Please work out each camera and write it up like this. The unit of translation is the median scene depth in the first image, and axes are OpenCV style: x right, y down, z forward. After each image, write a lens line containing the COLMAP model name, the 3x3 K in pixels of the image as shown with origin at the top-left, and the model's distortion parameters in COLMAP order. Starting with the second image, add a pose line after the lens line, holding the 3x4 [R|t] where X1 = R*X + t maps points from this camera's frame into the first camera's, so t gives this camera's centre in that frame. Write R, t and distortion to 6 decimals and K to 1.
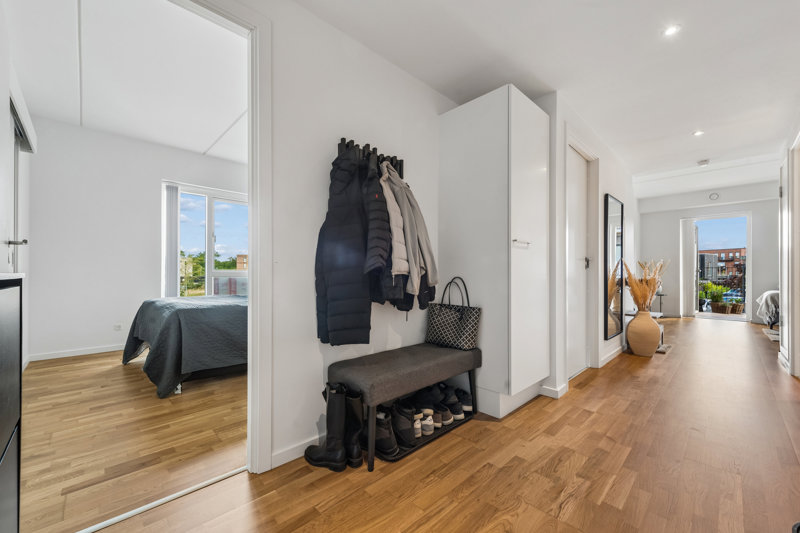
lens RADIAL K [[325.6, 0, 398.7], [0, 325.6, 273.8], [0, 0, 1]] dist [0.010224, -0.000683]
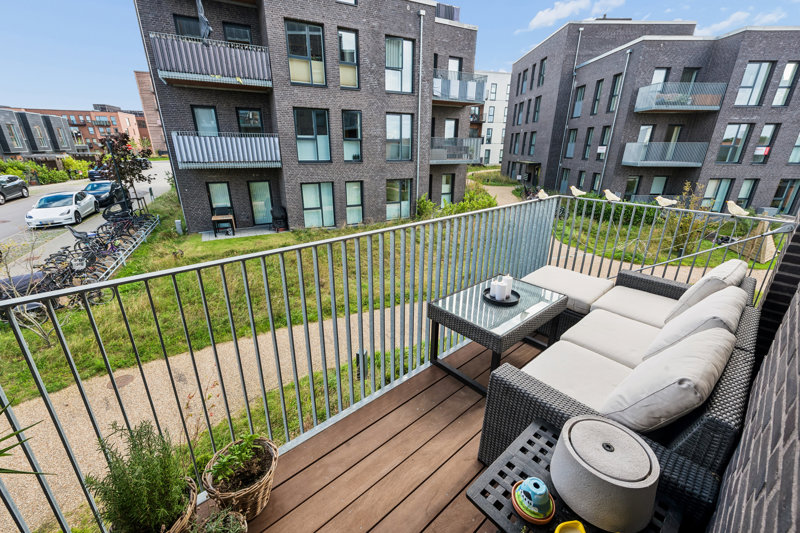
lens RADIAL K [[325.6, 0, 397.4], [0, 325.6, 268.3], [0, 0, 1]] dist [0.010224, -0.000683]
pose [[0.058489, -0.351831, 0.934234, 0.139789], [-0.014656, 0.935433, 0.353200, -0.008172], [-0.998180, -0.034350, 0.049557, 0.143684]]
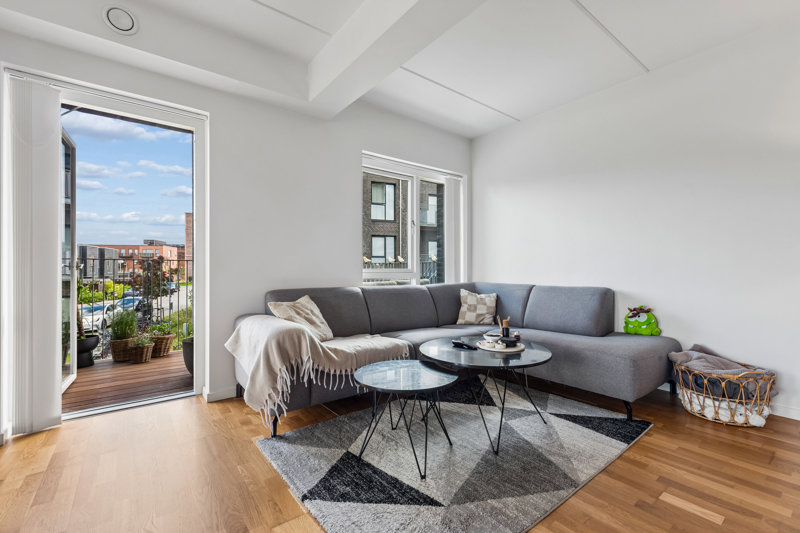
lens RADIAL K [[350.0, 0, 400.7], [0, 350.0, 271.8], [0, 0, 1]] dist [0.001944, 0.000269]
pose [[0.120589, -0.001330, 0.992702, 0.106263], [-0.002043, 0.999997, 0.001588, -0.000424], [-0.992700, -0.002220, 0.120586, 0.111531]]
